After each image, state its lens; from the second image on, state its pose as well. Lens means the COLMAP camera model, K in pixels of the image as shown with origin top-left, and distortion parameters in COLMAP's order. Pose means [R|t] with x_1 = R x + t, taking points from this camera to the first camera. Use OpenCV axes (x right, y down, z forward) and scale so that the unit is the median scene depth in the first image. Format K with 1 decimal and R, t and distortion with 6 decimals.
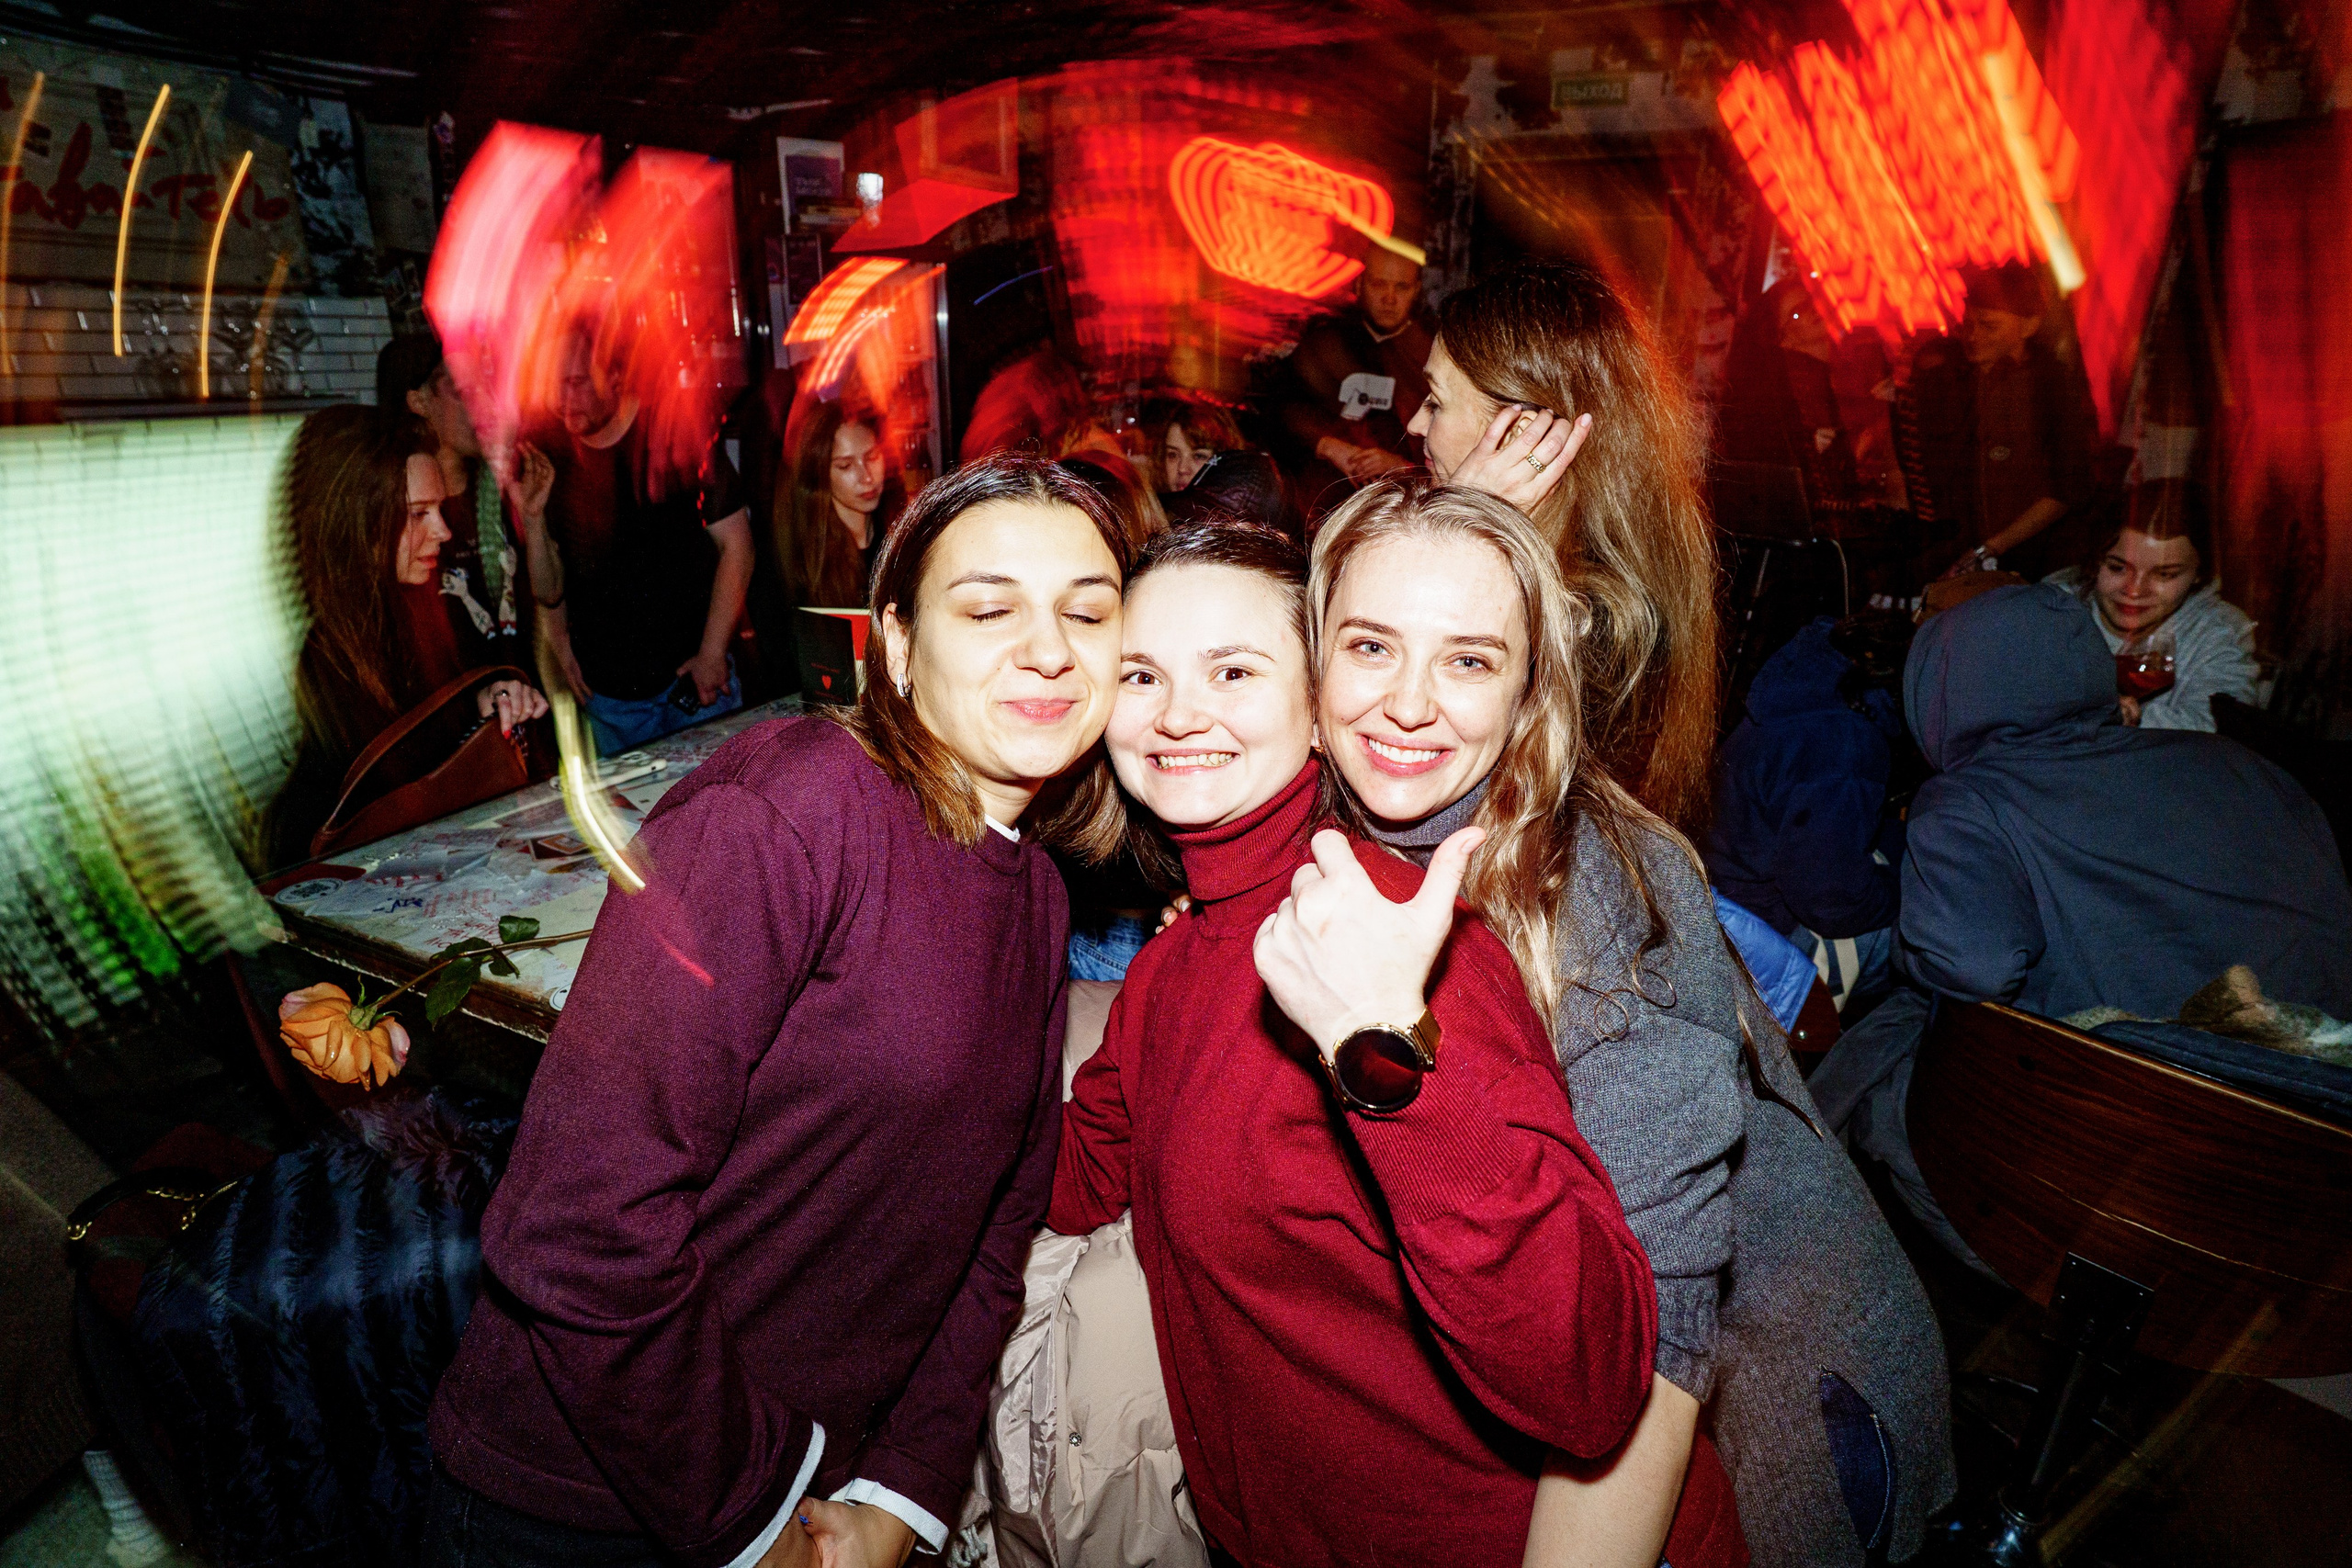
lens RADIAL K [[1194.4, 0, 1171.8], [0, 1194.4, 784.1], [0, 0, 1]] dist [-0.054016, 0.030006]
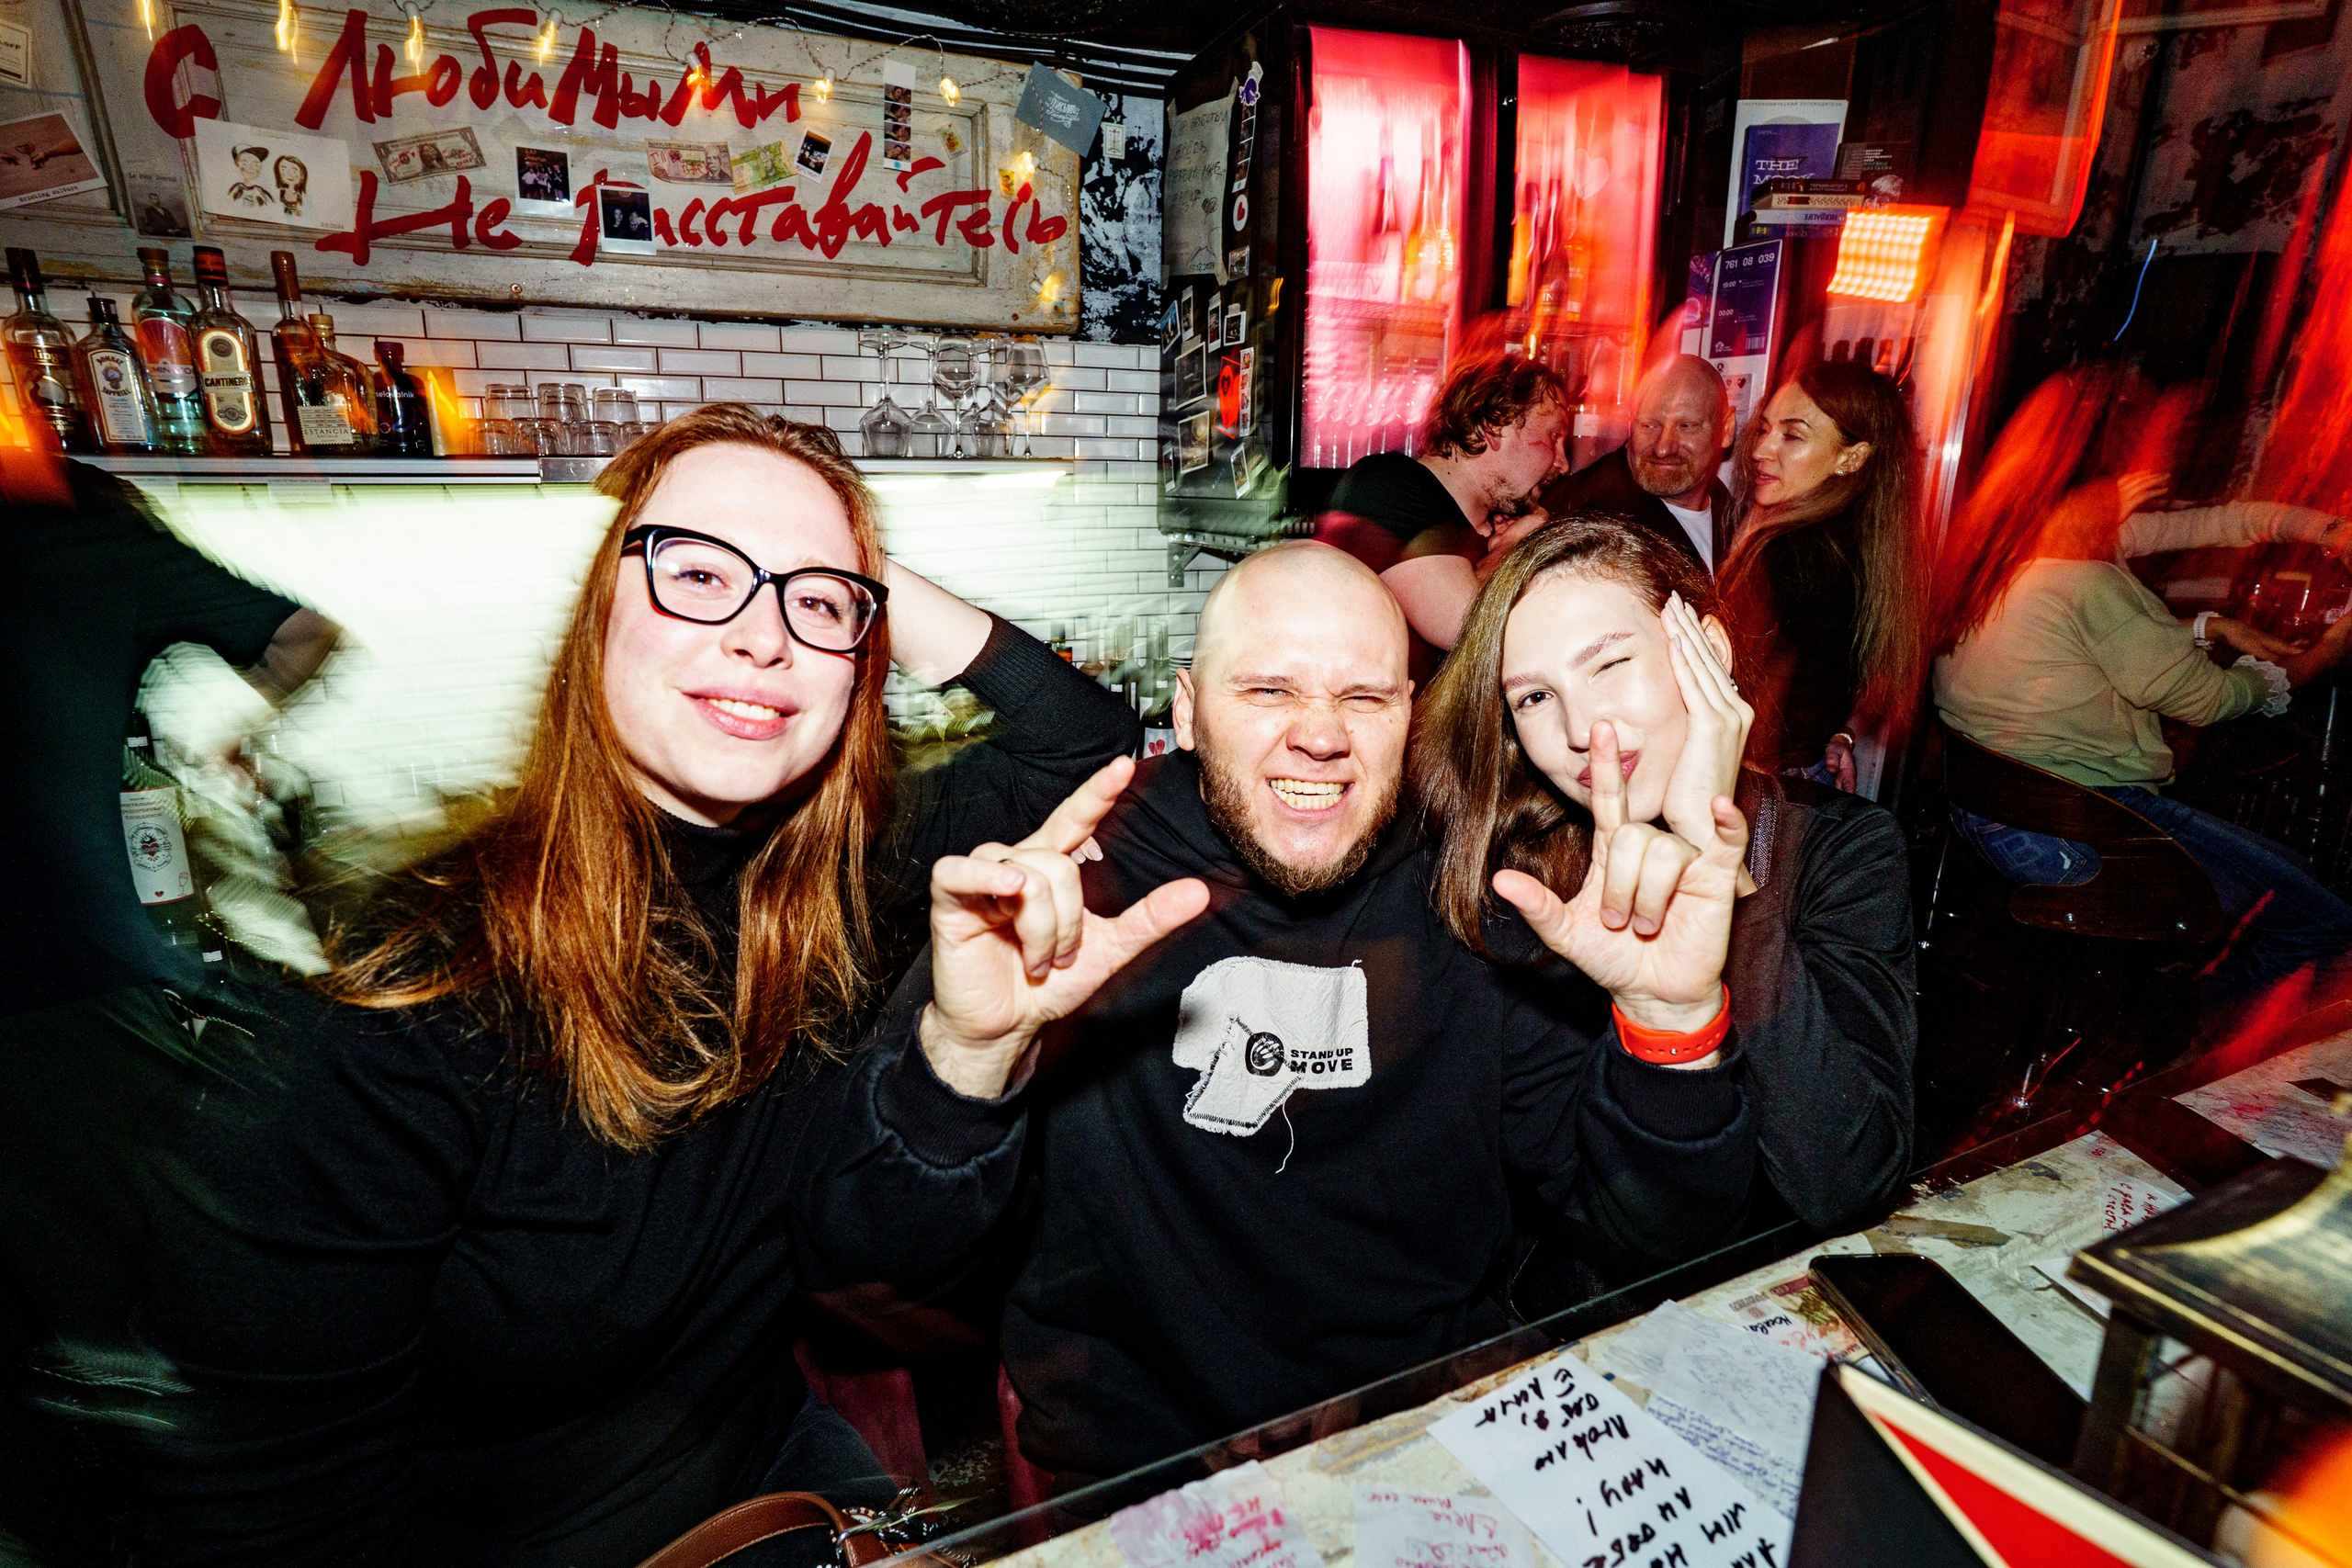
lens RADIAL K [[1149.5, 0, 1170.6], [0, 1149.5, 790.4], [0, 0, 1]] dist [-0.071939, 0.030478]
pose [[0.778795, 0.163617, -0.605564, -0.249641], [-0.224354, 0.974179, -0.025321, -0.168592], [0.585785, 0.155581, 0.795394, 0.663328]]
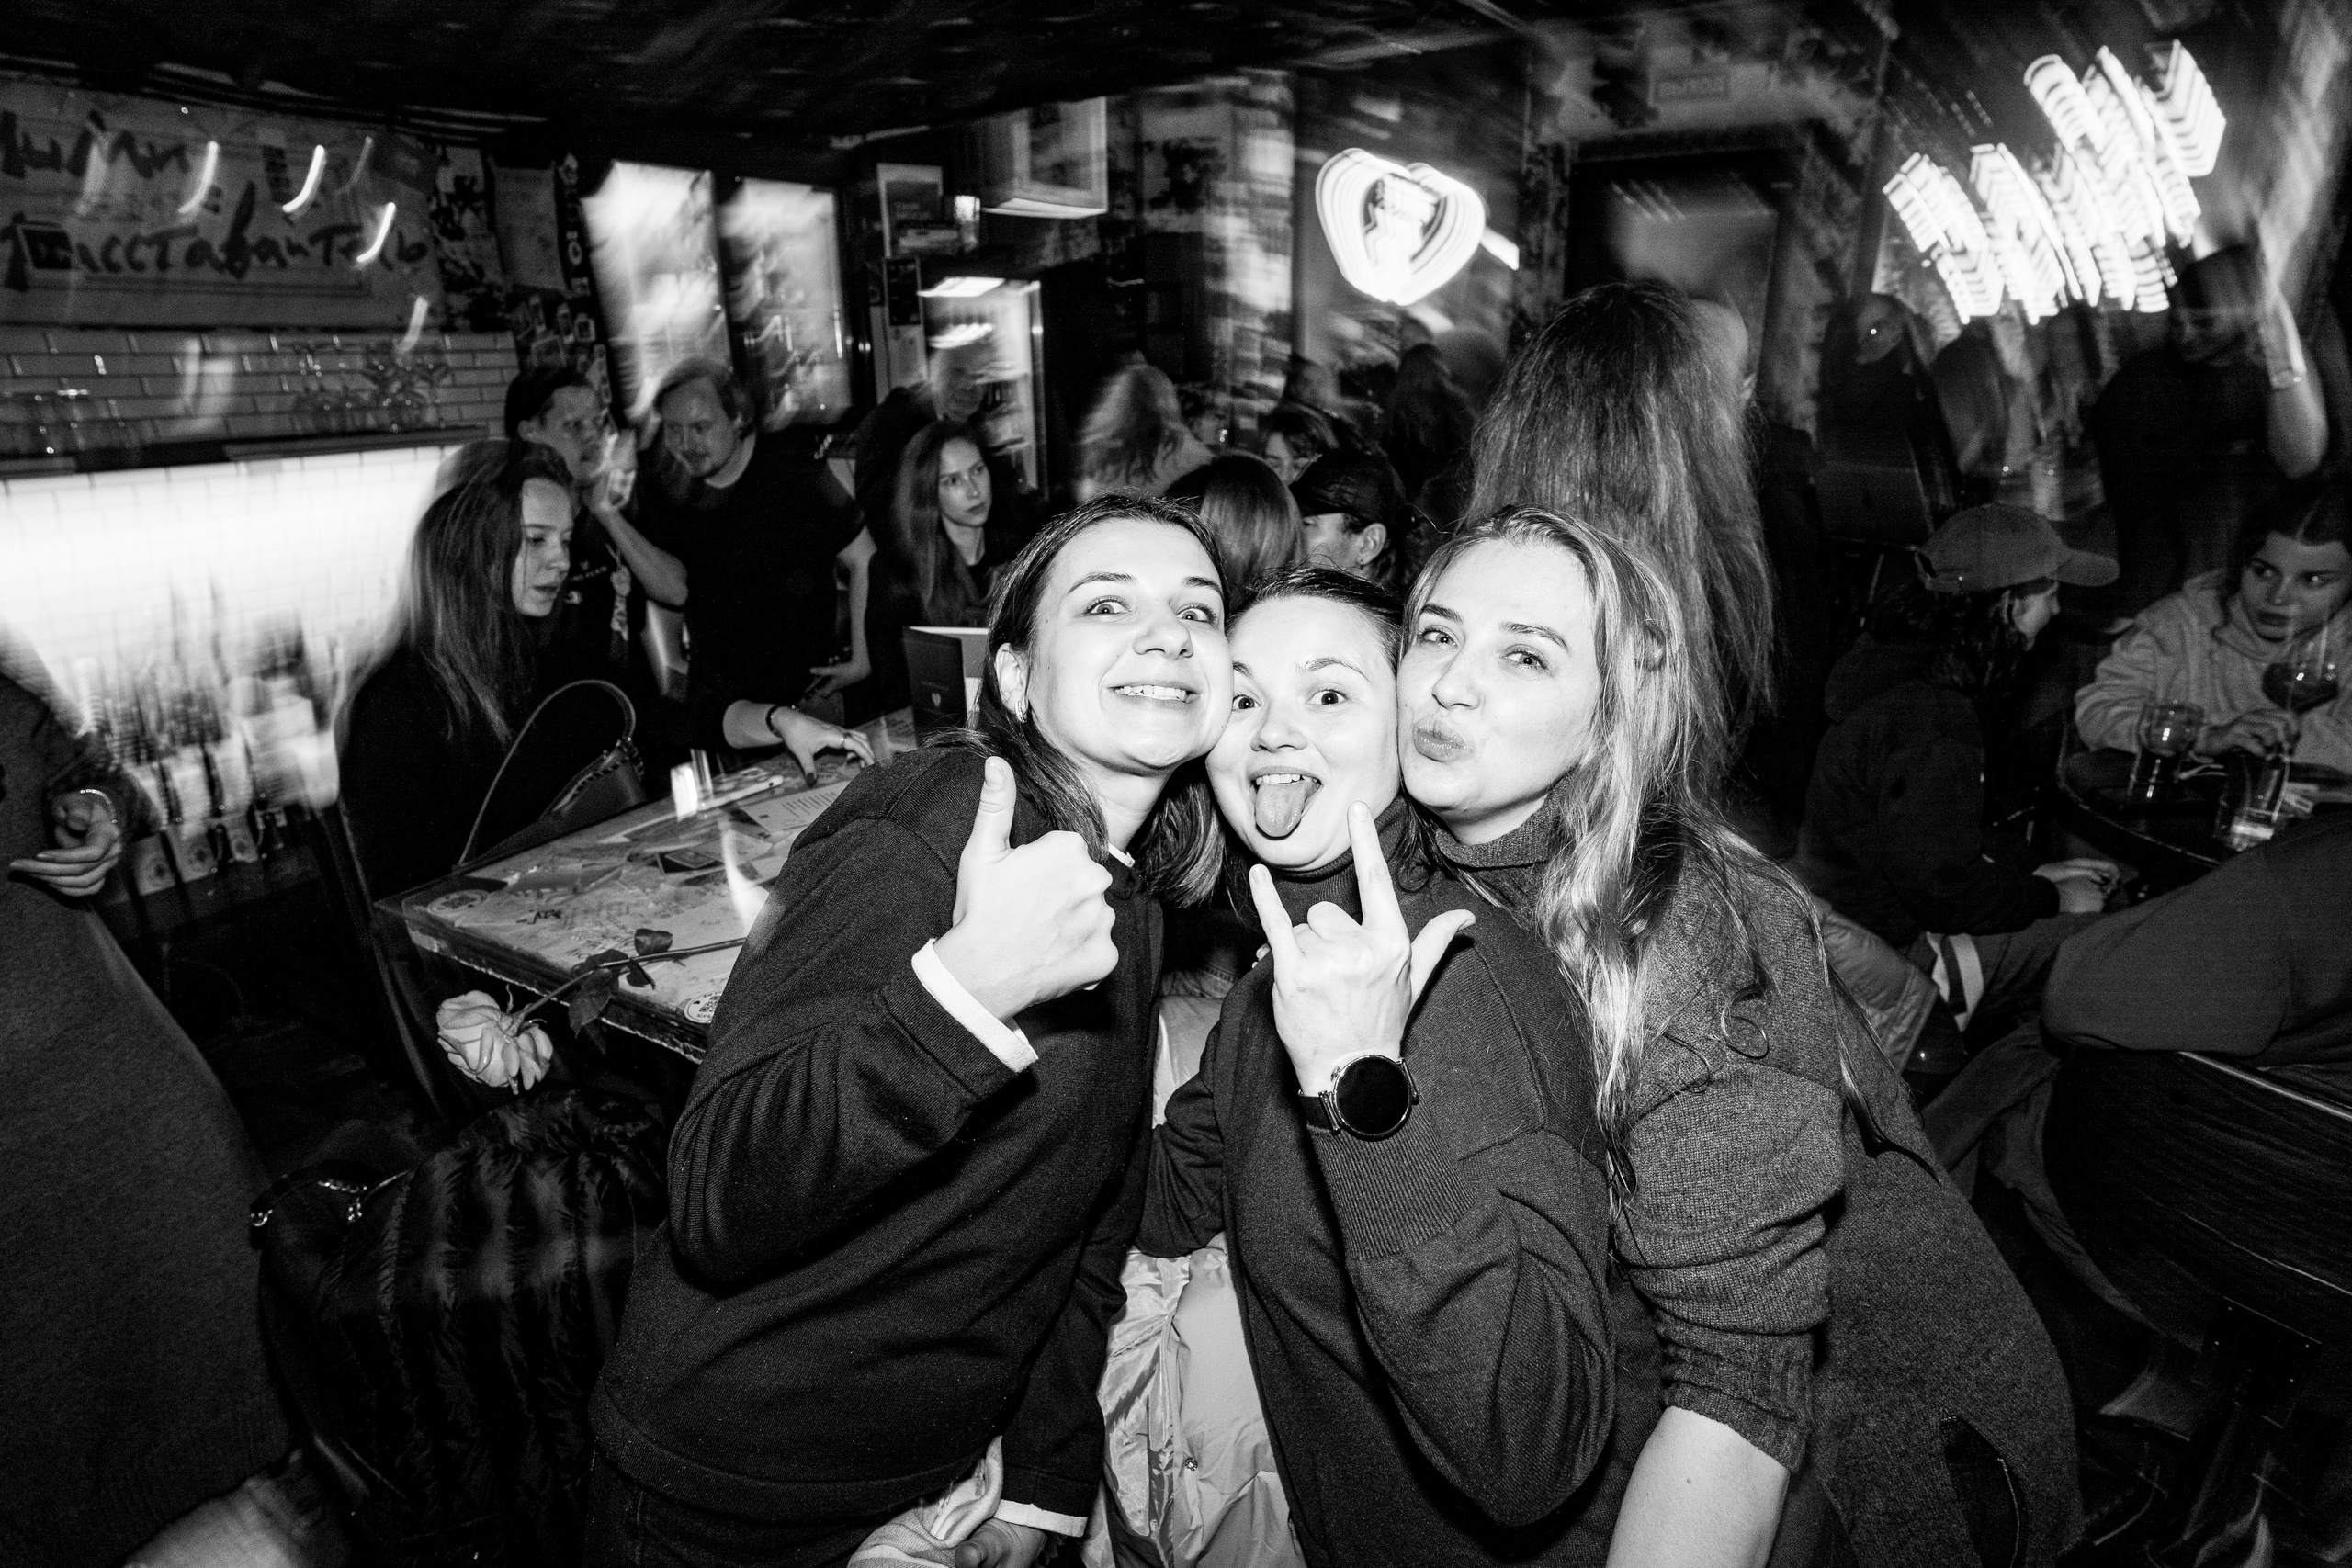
lens RADIAL K [[1194.4, 0, 1171.8], [0, 1194.4, 784.1], [0, 0, 1]] dist [-0.054016, 0.030006]
pose [[0.997360, -0.001147, -0.072612, -0.009513], [0.000765, 0.999986, -0.005283, -0.005560], [0.072617, 0.005213, 0.997346, -0.007554]]
